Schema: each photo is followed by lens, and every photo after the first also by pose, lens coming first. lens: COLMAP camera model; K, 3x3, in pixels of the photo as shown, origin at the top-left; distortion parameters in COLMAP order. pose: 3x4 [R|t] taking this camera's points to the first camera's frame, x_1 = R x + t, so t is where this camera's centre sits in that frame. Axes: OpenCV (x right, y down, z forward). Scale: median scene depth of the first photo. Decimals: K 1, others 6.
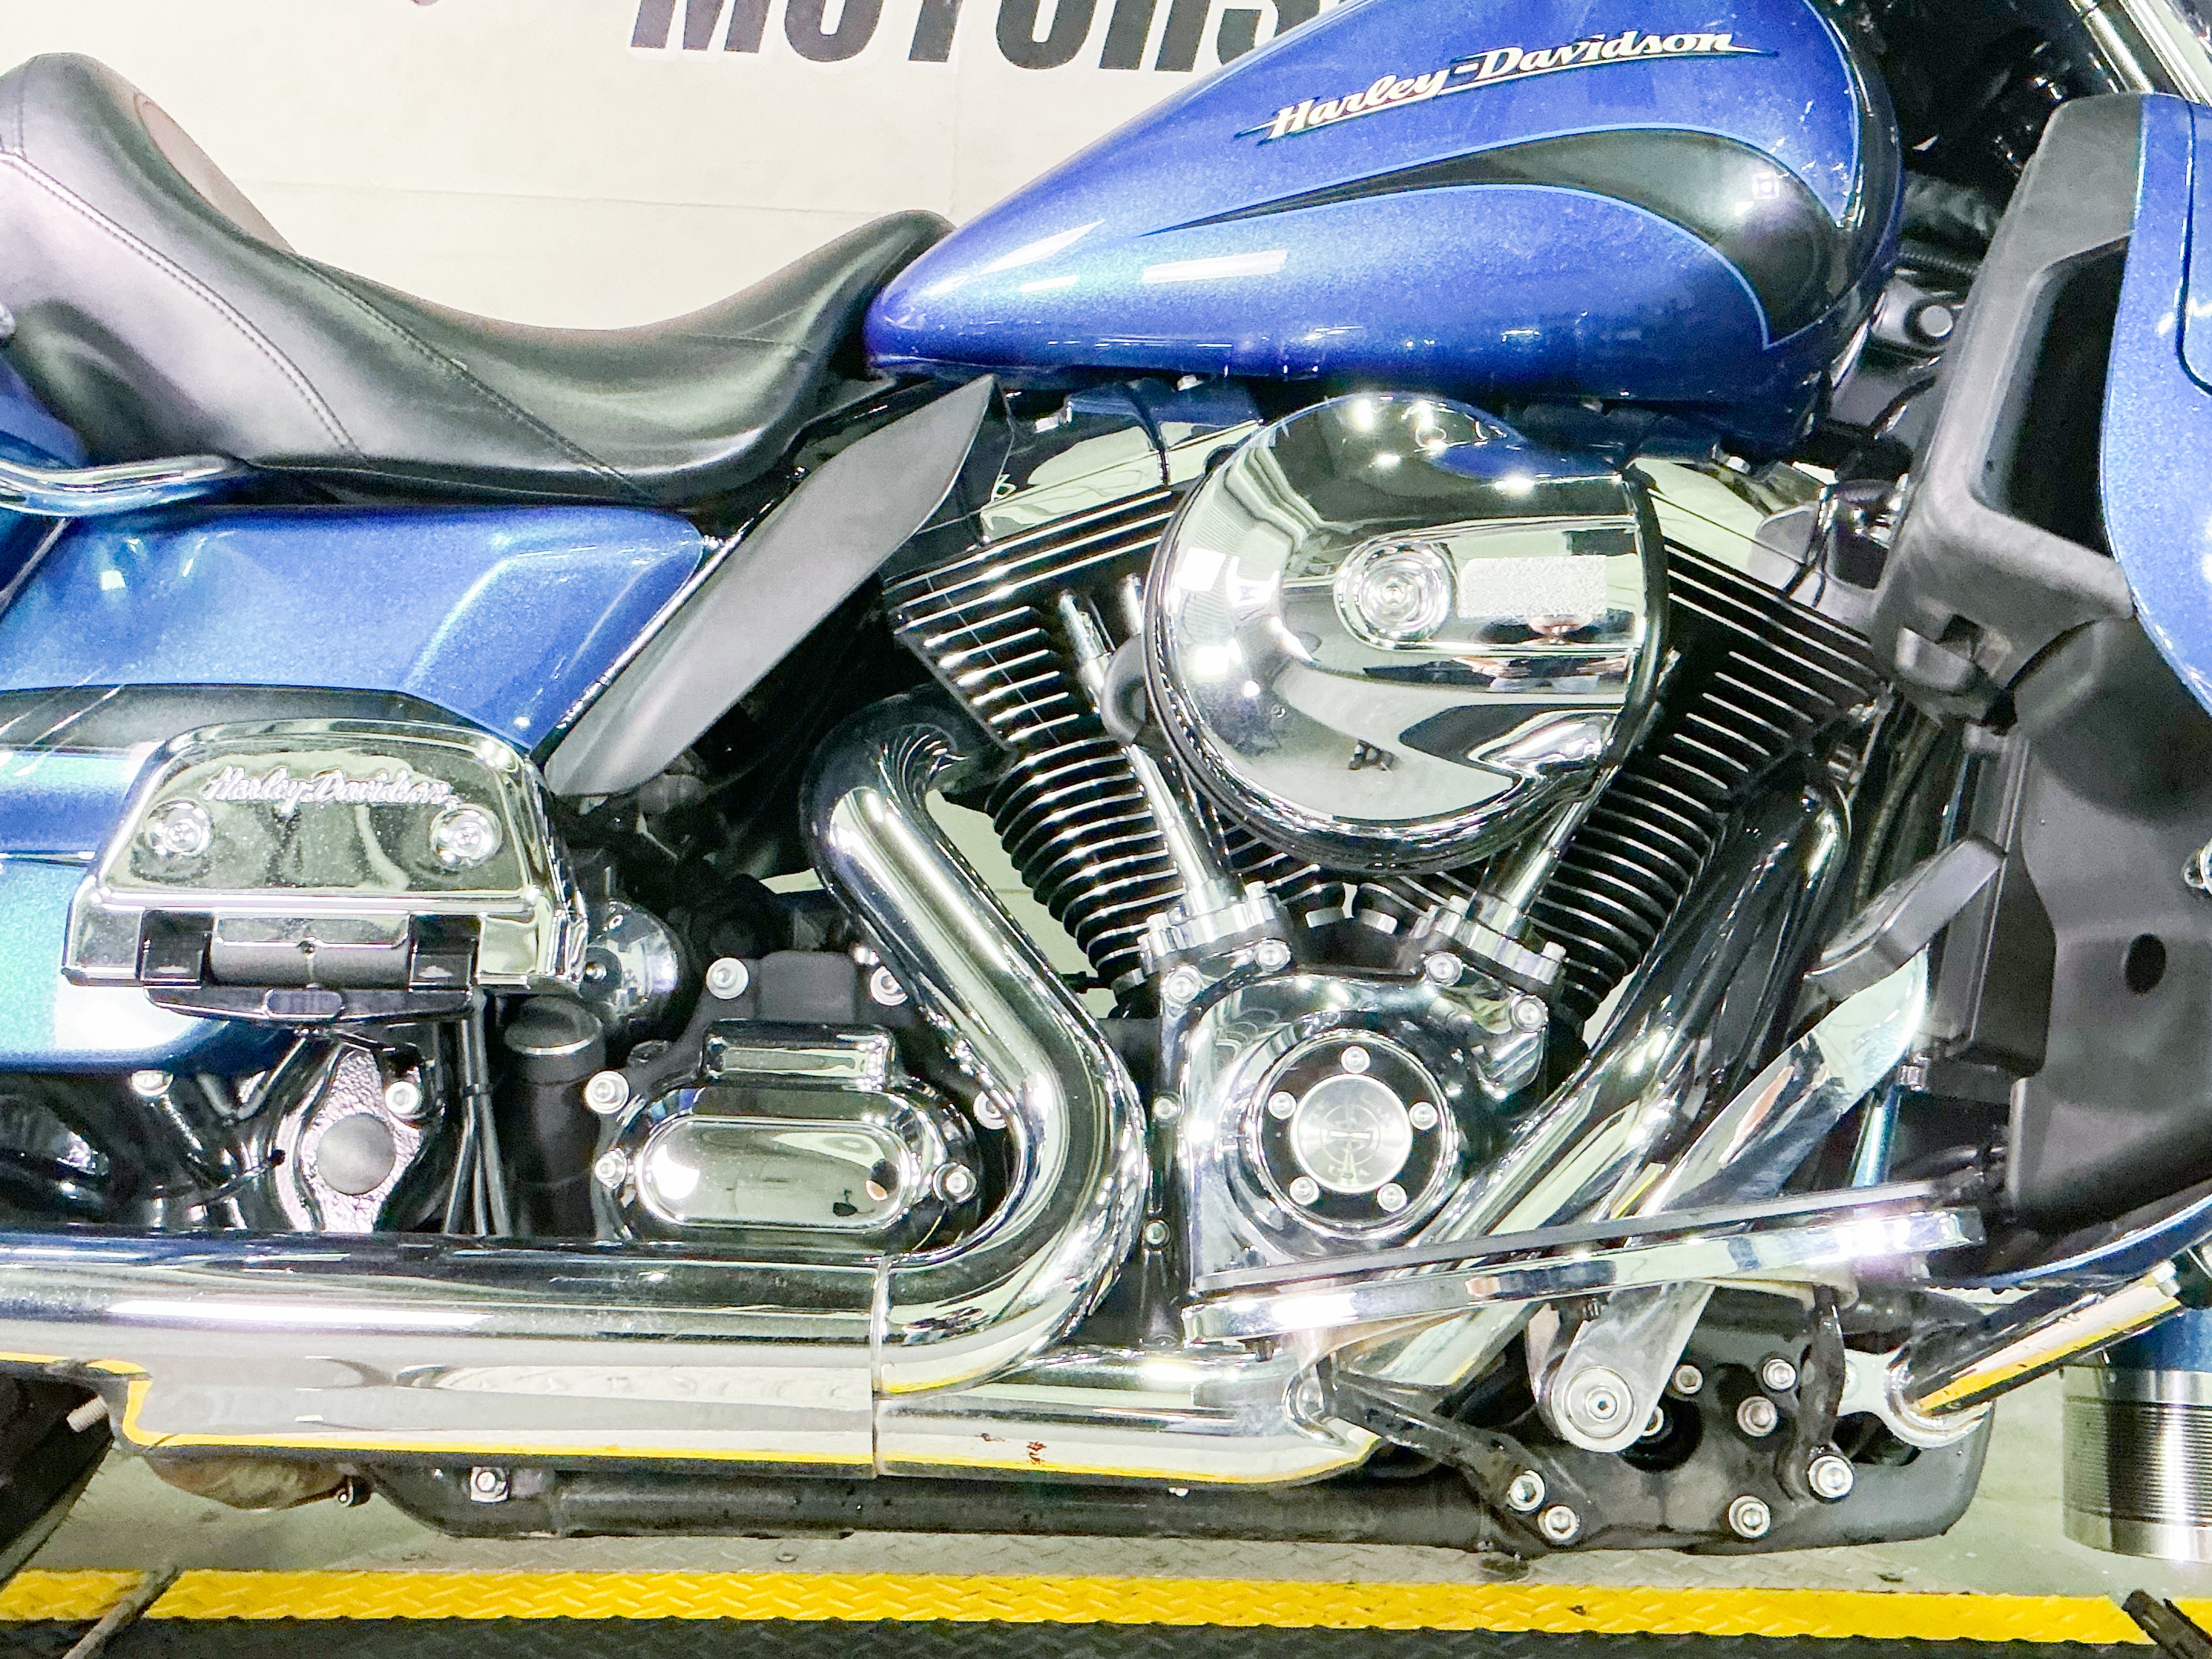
lens RADIAL K [[2577.9, 0, 1106.0], [0, 2577.9, 829.5], [0, 0, 1]] dist [0.122214, -0.003683]
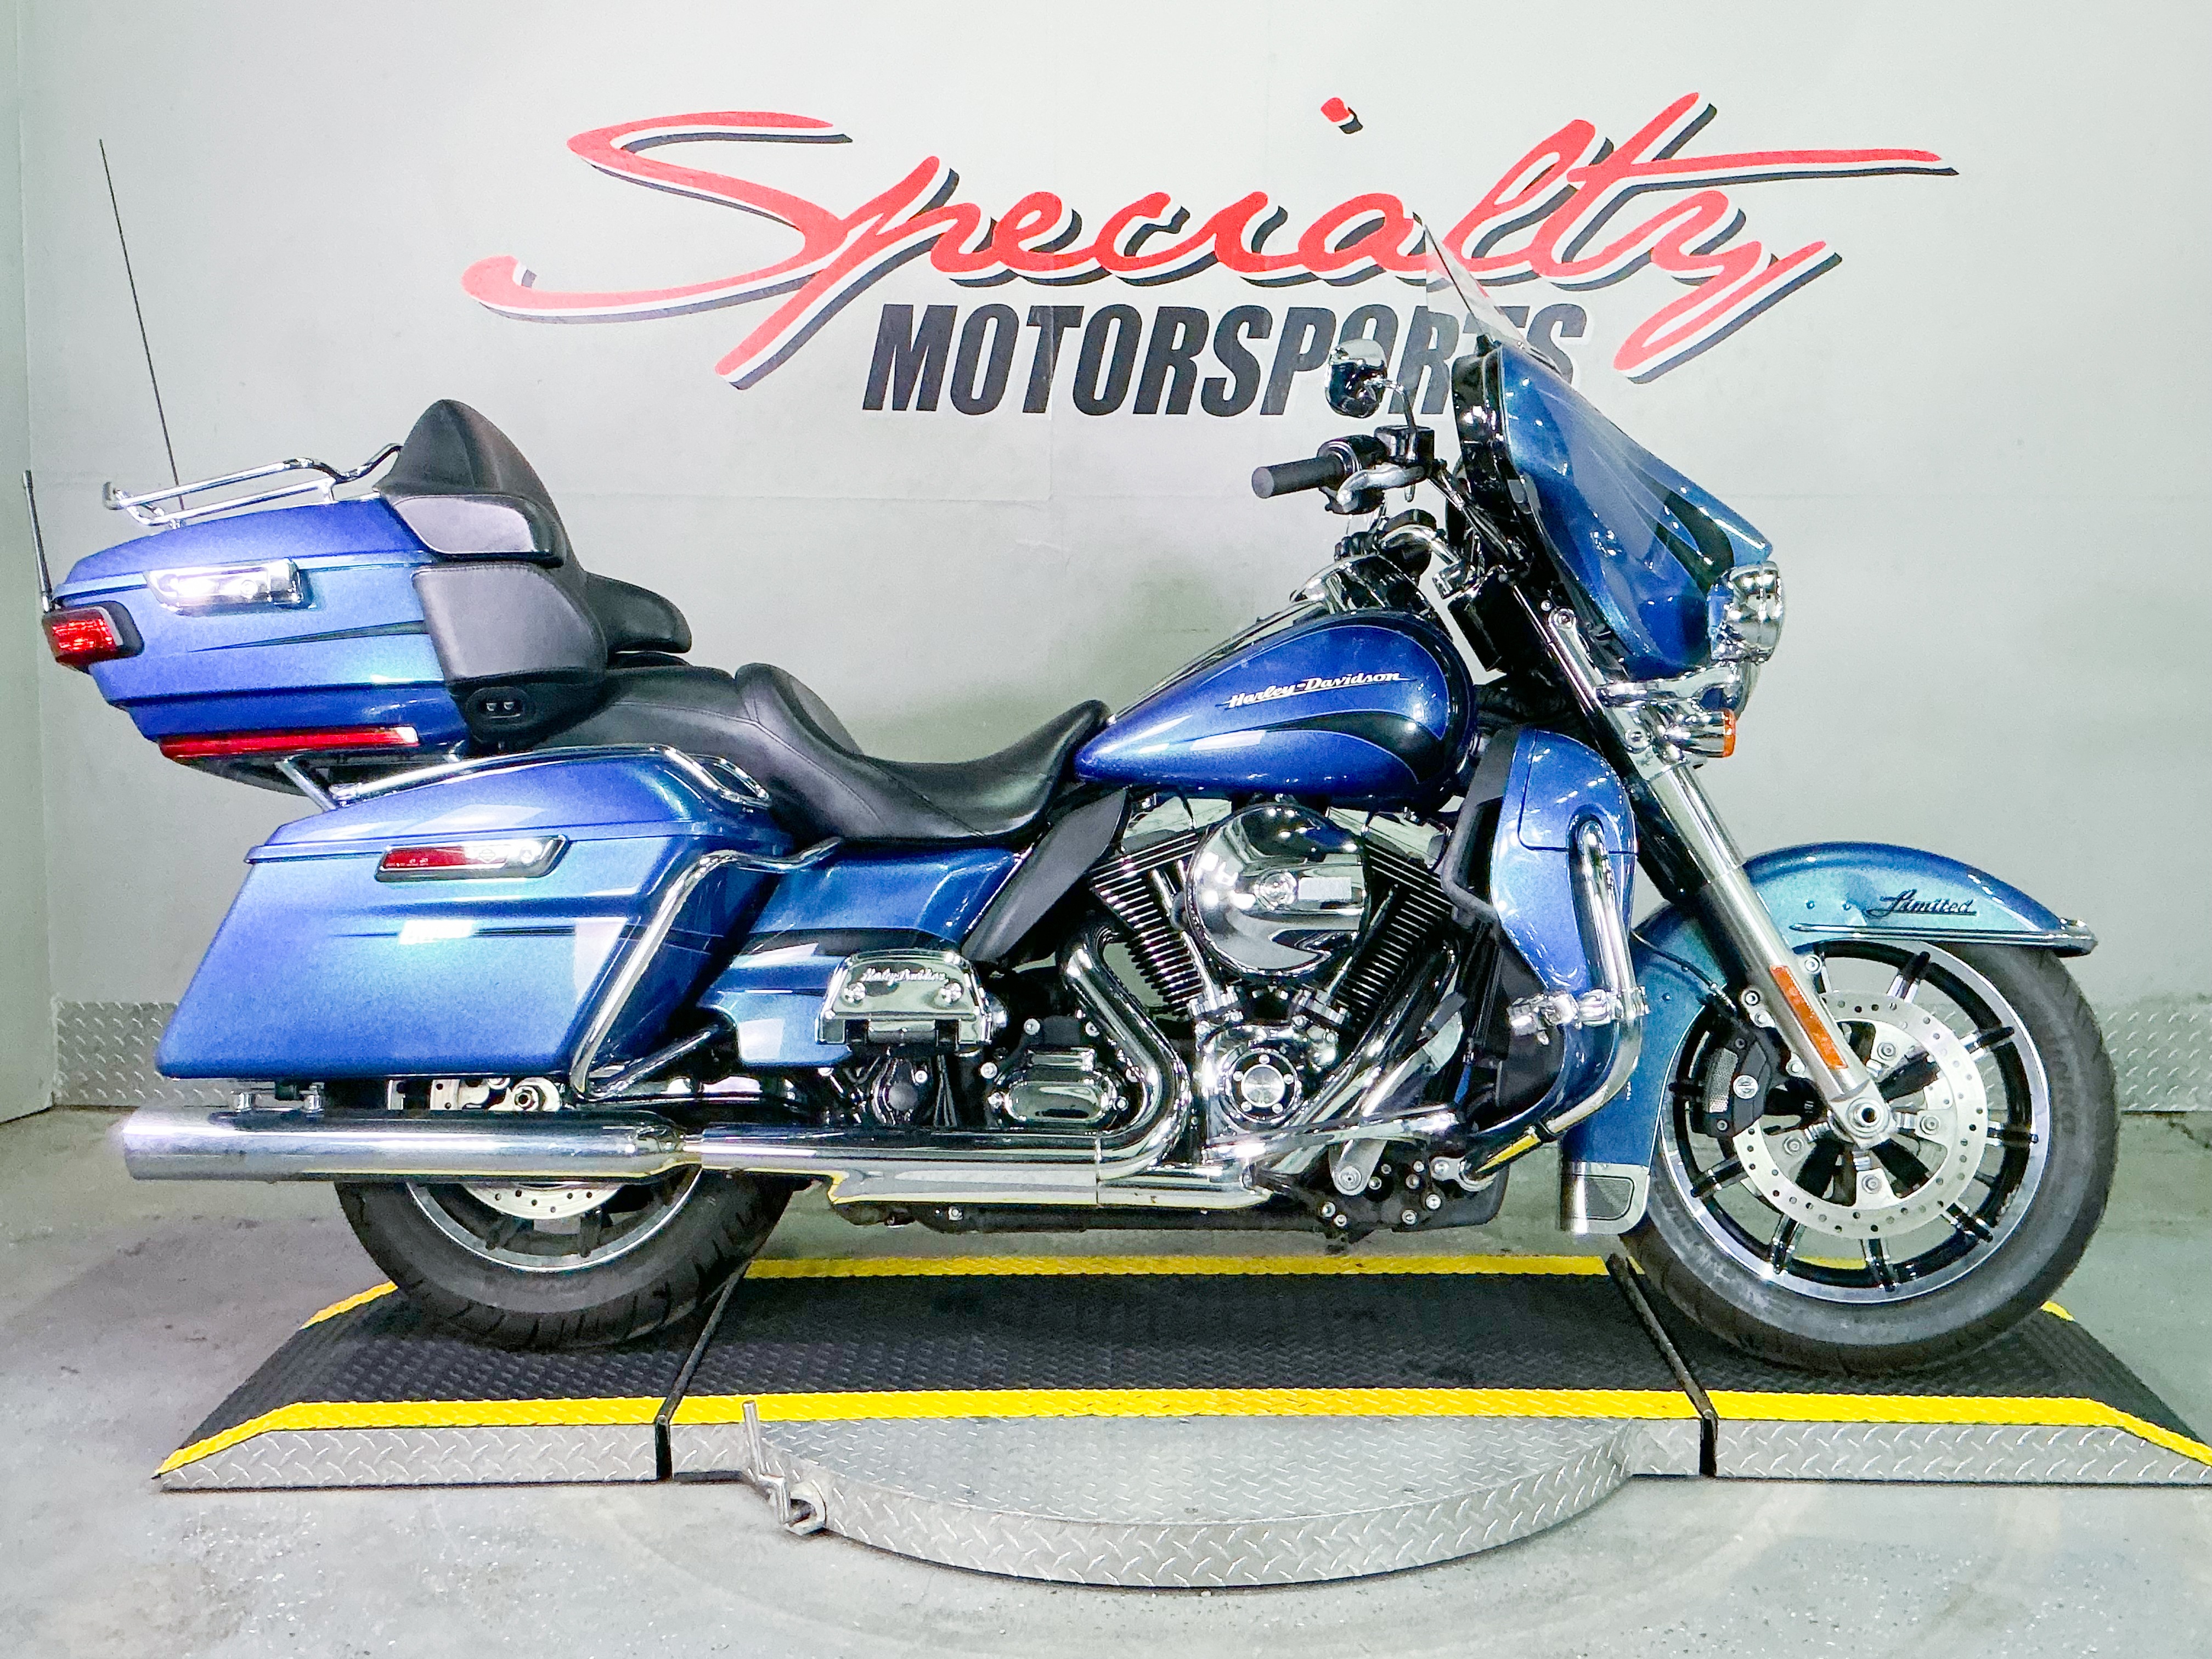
lens RADIAL K [[2395.0, 0, 1106.0], [0, 2395.0, 829.5], [0, 0, 1]] dist [0.147400, -0.313623]
pose [[0.999321, -0.021945, -0.029595, 0.007489], [0.023872, 0.997507, 0.066408, -0.316994], [0.028064, -0.067069, 0.997354, -1.489984]]
